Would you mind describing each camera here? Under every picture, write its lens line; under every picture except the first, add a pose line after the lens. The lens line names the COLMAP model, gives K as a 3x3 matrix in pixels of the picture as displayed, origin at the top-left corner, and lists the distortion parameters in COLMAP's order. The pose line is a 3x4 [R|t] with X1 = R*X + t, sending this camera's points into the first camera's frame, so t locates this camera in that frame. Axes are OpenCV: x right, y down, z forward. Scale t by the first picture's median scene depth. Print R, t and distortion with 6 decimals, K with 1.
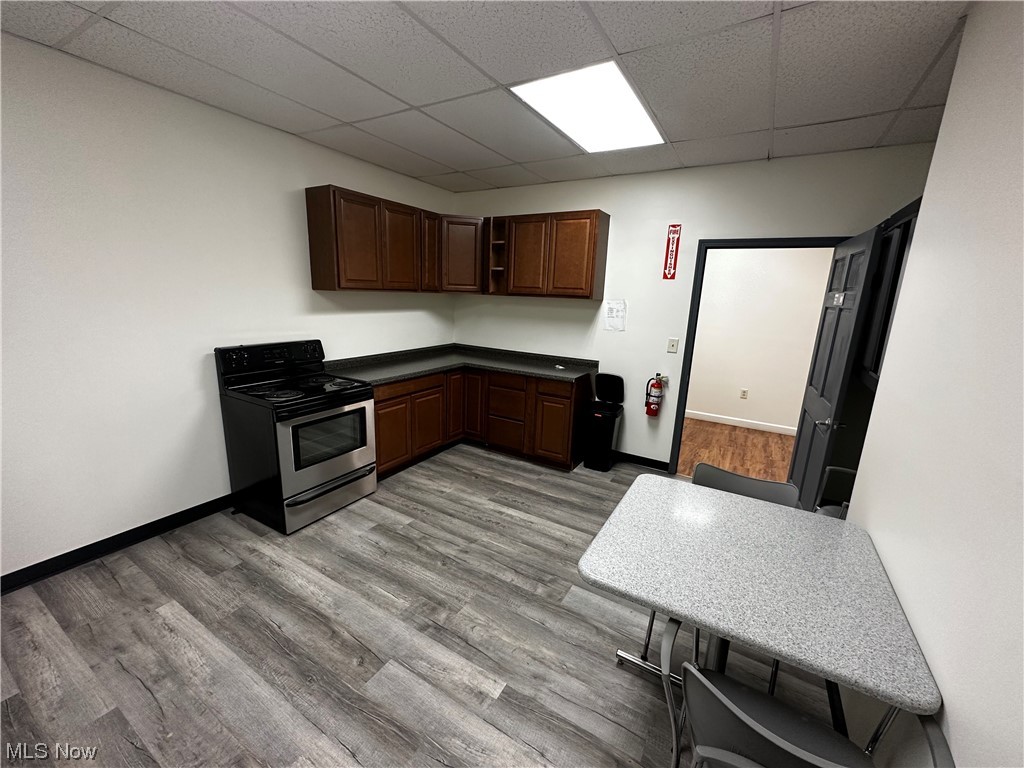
lens RADIAL K [[410.4, 0, 513.3], [0, 410.4, 384.5], [0, 0, 1]] dist [-0.003254, 0.000520]
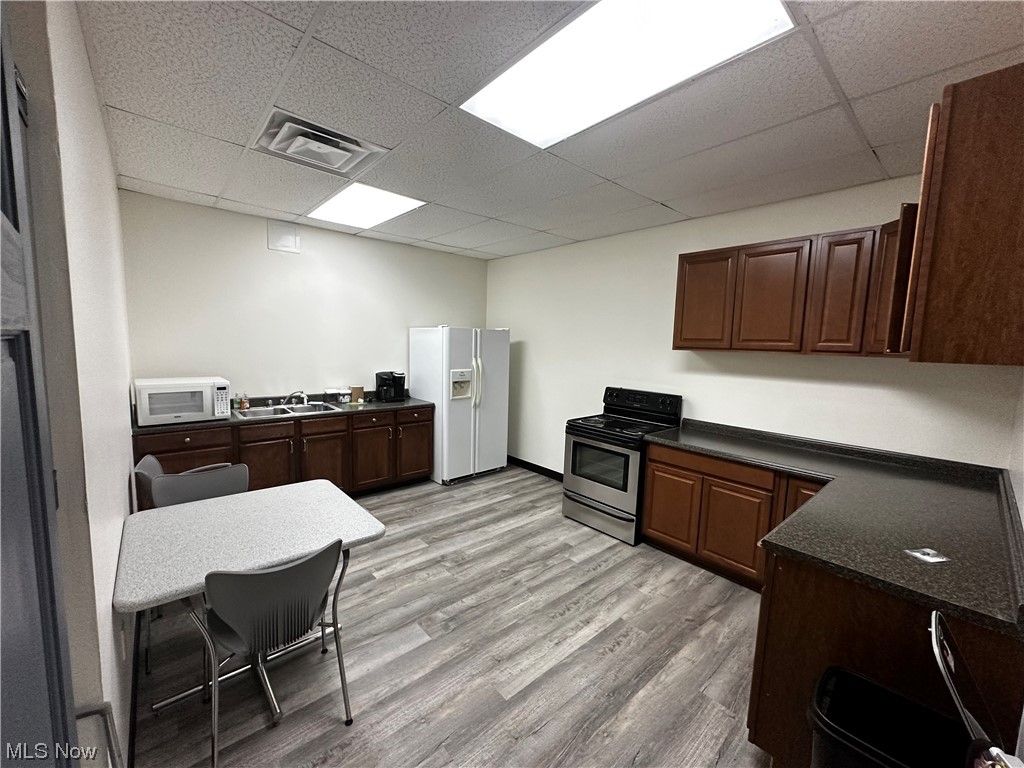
lens RADIAL K [[410.4, 0, 511.9], [0, 410.4, 384.2], [0, 0, 1]] dist [-0.003254, 0.000520]
pose [[-0.309136, 0.052099, -0.949590, 0.987319], [-0.251249, 0.958548, 0.134383, -0.253876], [0.917229, 0.280126, -0.283232, 1.319876]]
